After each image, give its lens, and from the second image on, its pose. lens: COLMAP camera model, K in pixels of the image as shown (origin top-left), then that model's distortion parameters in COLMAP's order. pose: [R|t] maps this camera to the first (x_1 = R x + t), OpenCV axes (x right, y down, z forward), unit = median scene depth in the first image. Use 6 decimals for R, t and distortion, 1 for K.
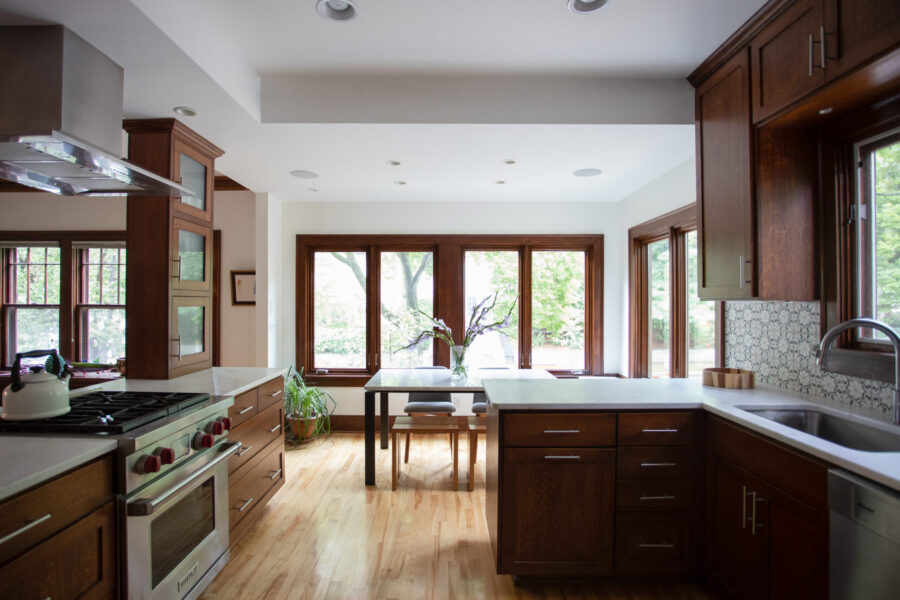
lens RADIAL K [[482.8, 0, 450.0], [0, 482.8, 300.0], [0, 0, 1]] dist [-0.003923, 0.000573]
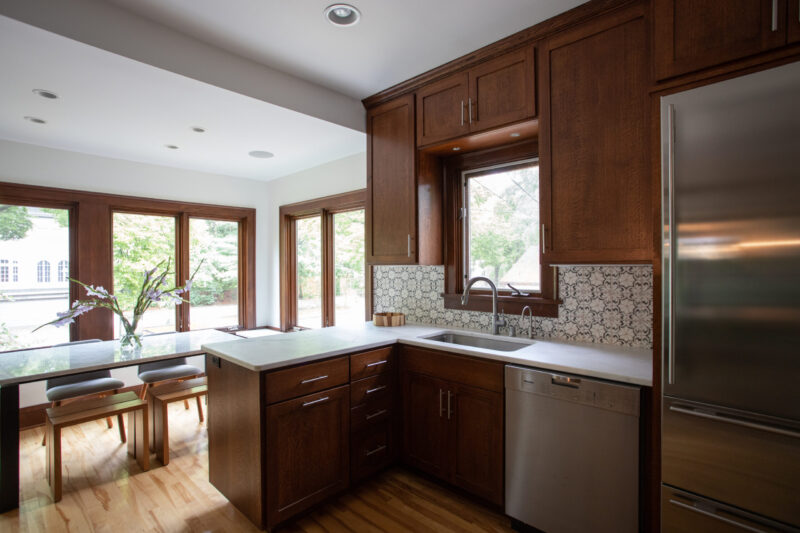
lens RADIAL K [[394.4, 0, 400.0], [0, 394.4, 266.5], [0, 0, 1]] dist [-0.024228, 0.000869]
pose [[0.684849, -0.002899, 0.728679, -0.248954], [0.000286, 0.999993, 0.003710, 0.000956], [-0.728685, -0.002333, 0.684845, 0.174309]]
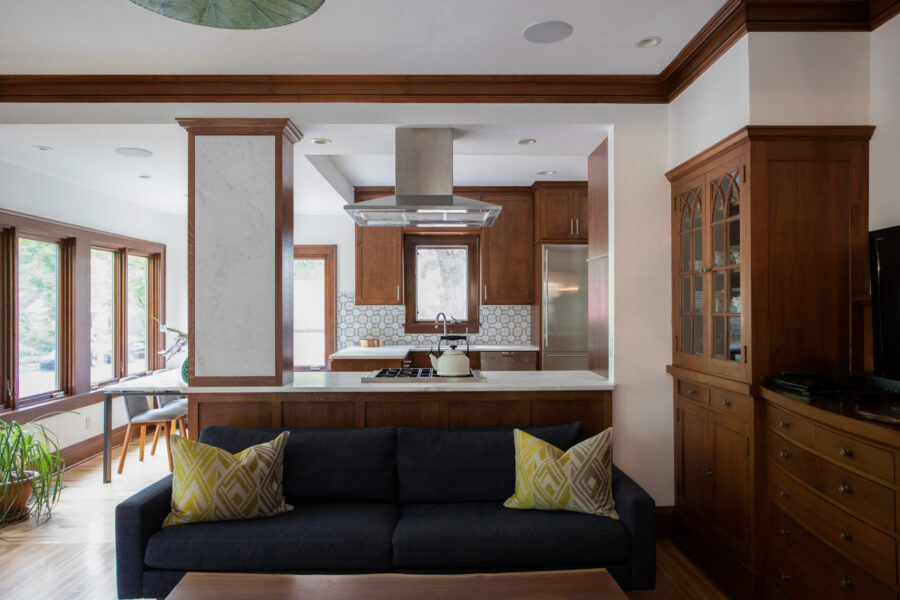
lens RADIAL K [[643.5, 0, 450.0], [0, 643.5, 300.0], [0, 0, 1]] dist [0.009153, 0.002518]
pose [[-0.010331, 0.005241, 0.999933, -2.137513], [-0.001967, 0.999984, -0.005262, -0.007324], [-0.999945, -0.002021, -0.010321, 0.682215]]
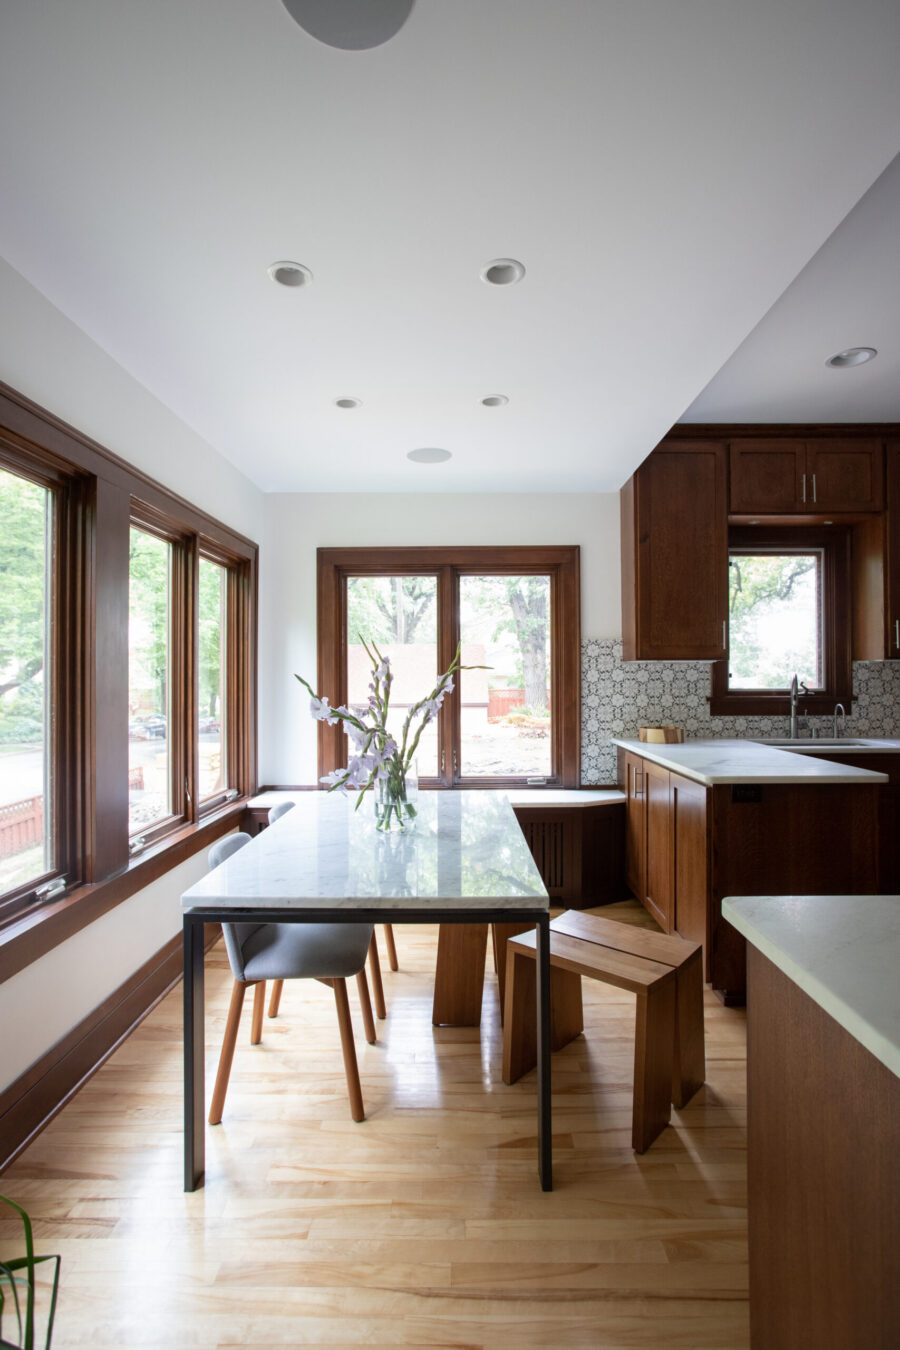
lens RADIAL K [[665.5, 0, 450.0], [0, 665.5, 675.0], [0, 0, 1]] dist [-0.024228, 0.000869]
pose [[0.015196, 0.000895, 0.999884, -0.852375], [-0.000299, 1.000000, -0.000890, 0.033415], [-0.999884, -0.000286, 0.015196, 1.414879]]
